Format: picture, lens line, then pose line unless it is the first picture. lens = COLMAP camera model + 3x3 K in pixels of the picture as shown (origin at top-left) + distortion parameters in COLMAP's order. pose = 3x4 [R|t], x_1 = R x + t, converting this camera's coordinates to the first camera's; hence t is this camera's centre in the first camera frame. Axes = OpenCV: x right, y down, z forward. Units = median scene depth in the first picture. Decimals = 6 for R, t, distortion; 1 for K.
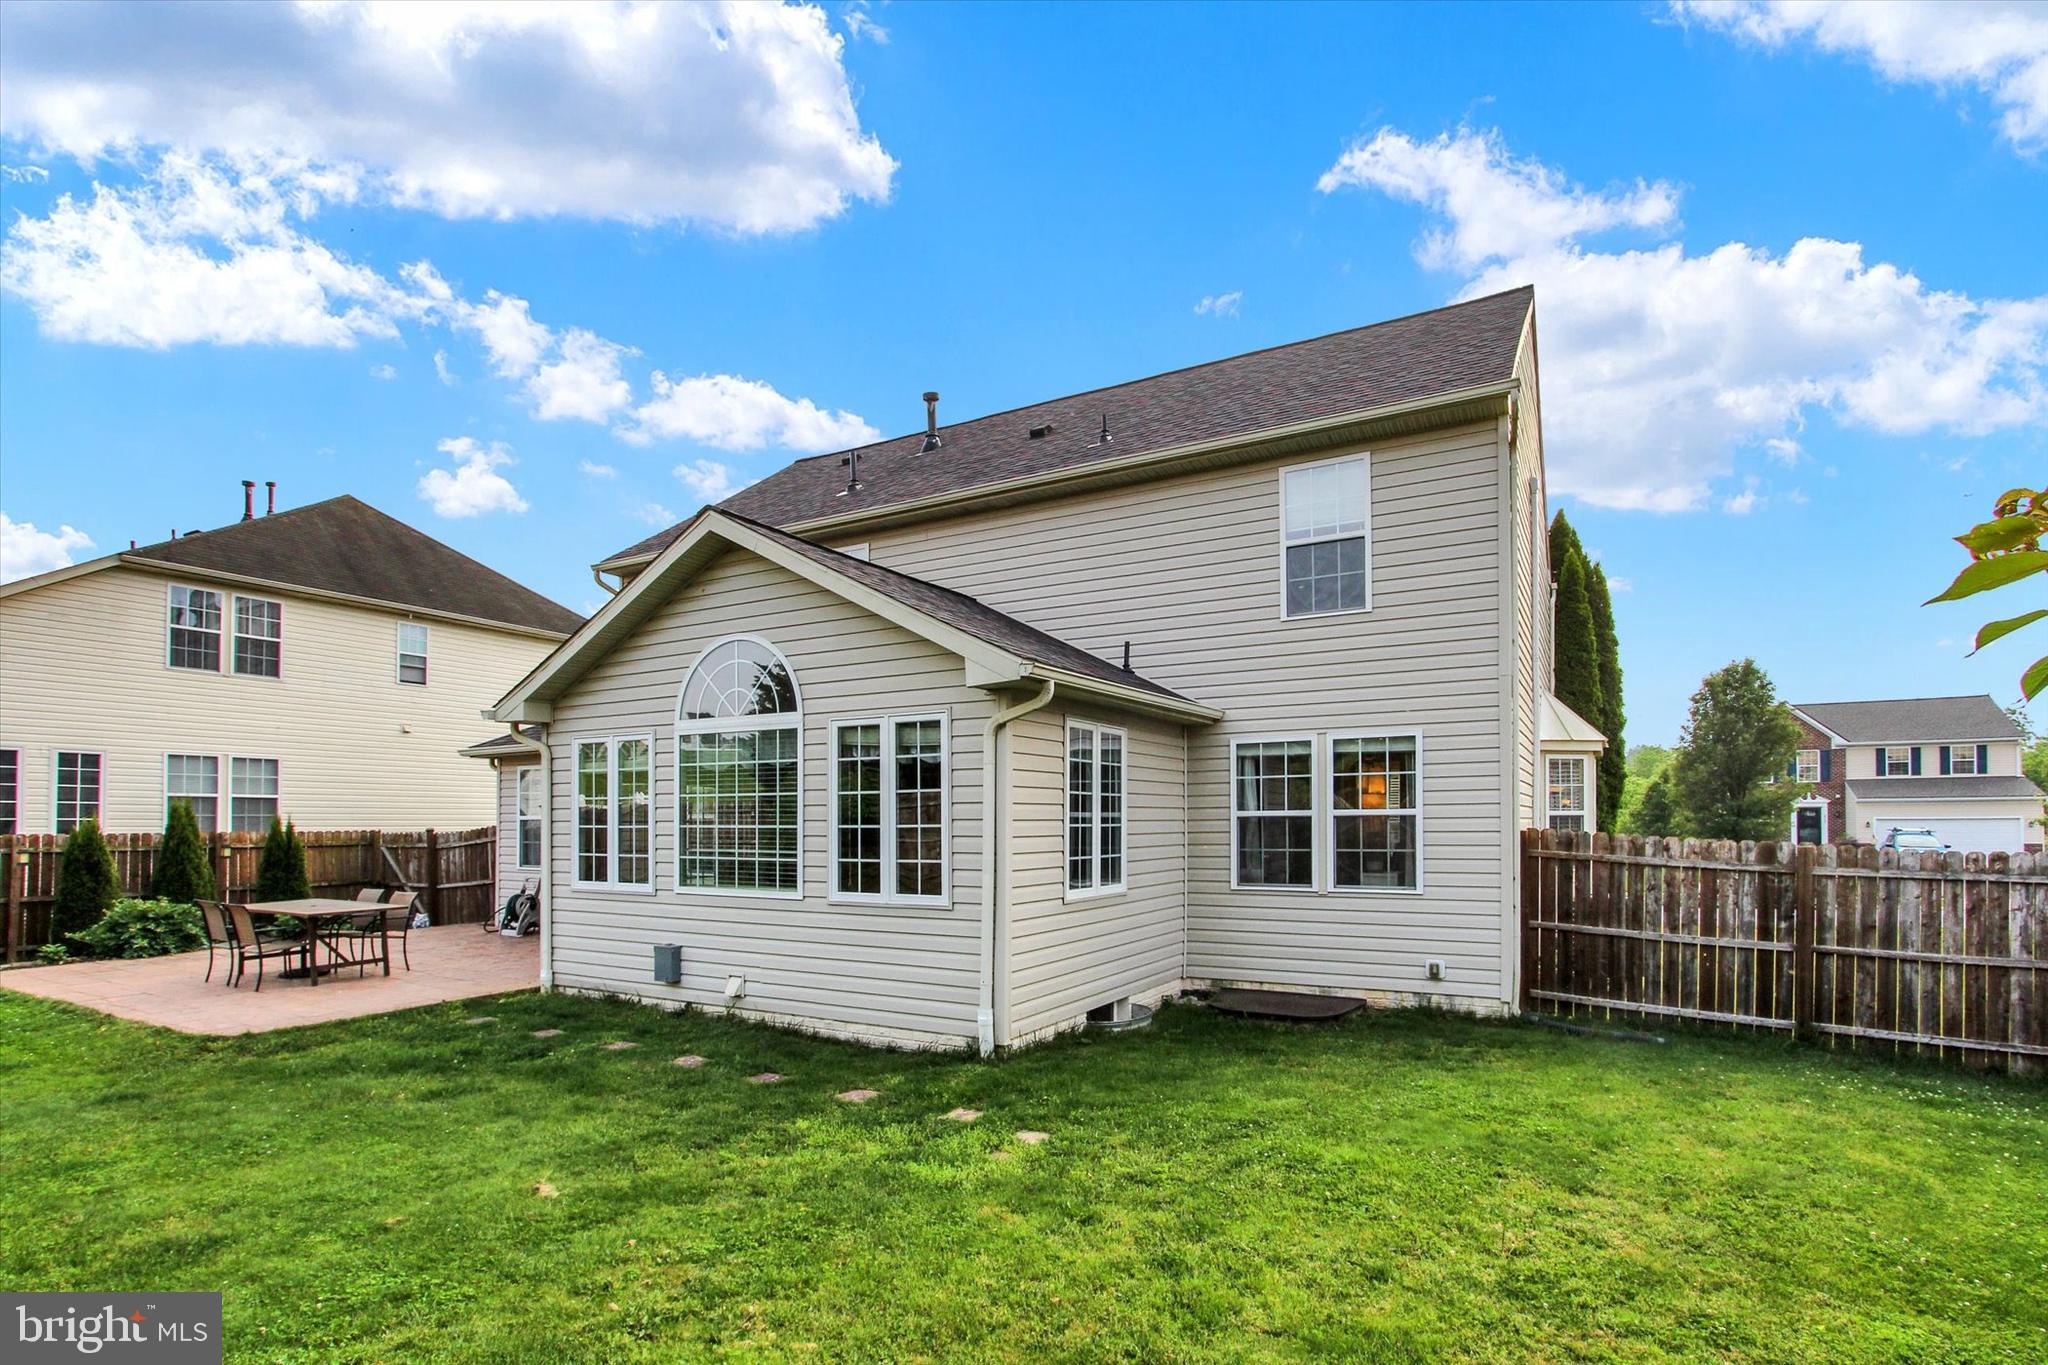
lens RADIAL K [[1015.9, 0, 1025.6], [0, 1015.9, 819.8], [0, 0, 1]] dist [-0.019012, -0.000073]
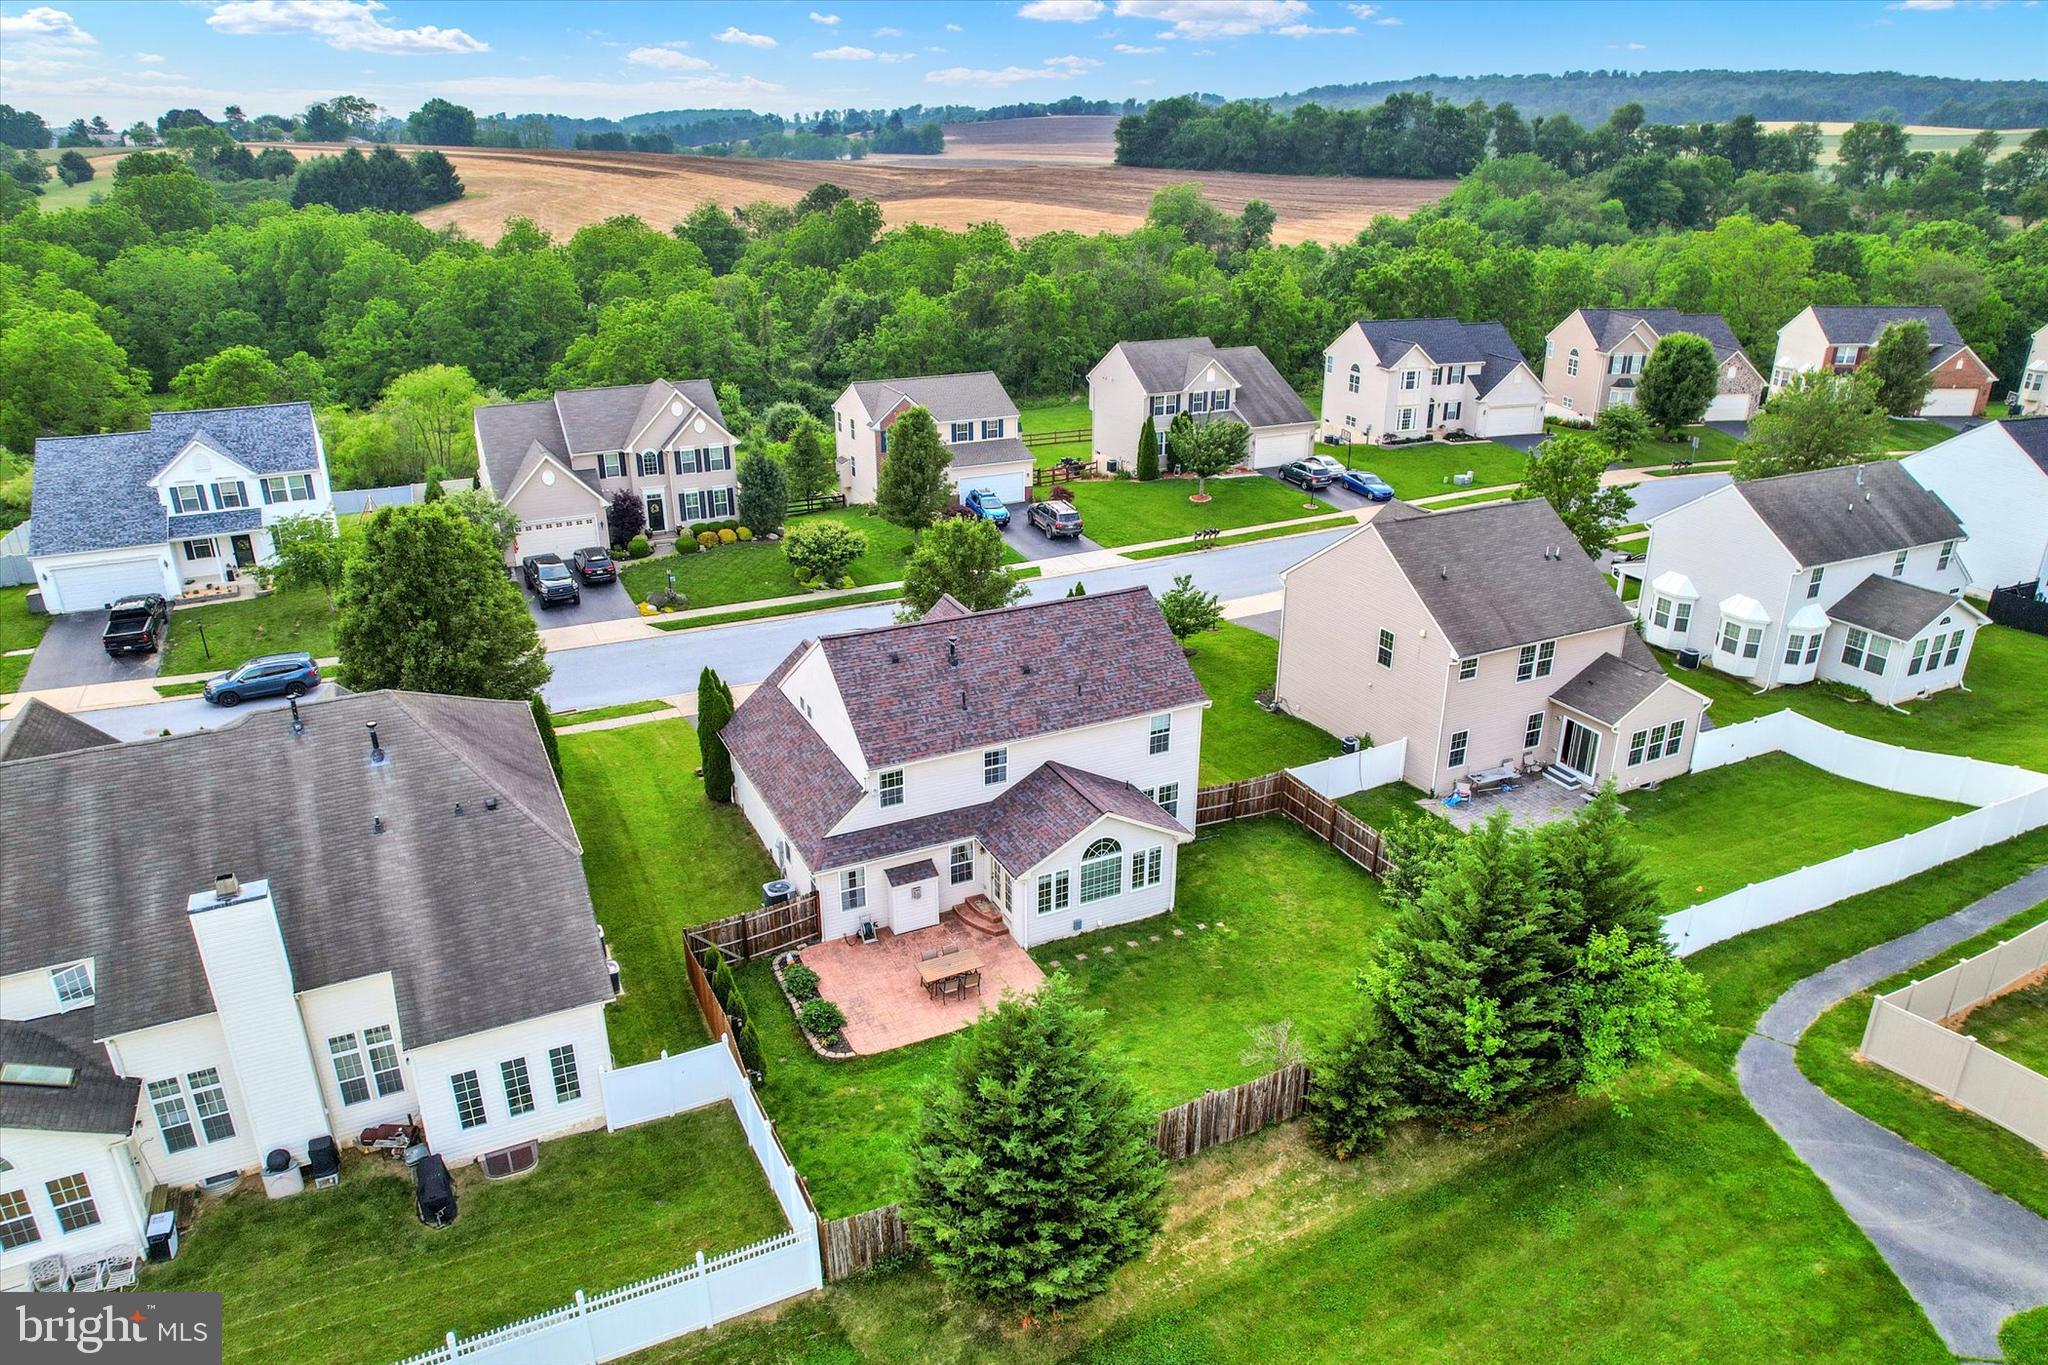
lens RADIAL K [[1335.7, 0, 1036.7], [0, 1335.7, 683.9], [0, 0, 1]] dist [-0.071368, 0.061022]
pose [[0.556985, -0.311649, 0.769833, -3.489034], [-0.001702, 0.926496, 0.376302, -2.209477], [-0.830521, -0.210905, 0.515514, -0.995989]]
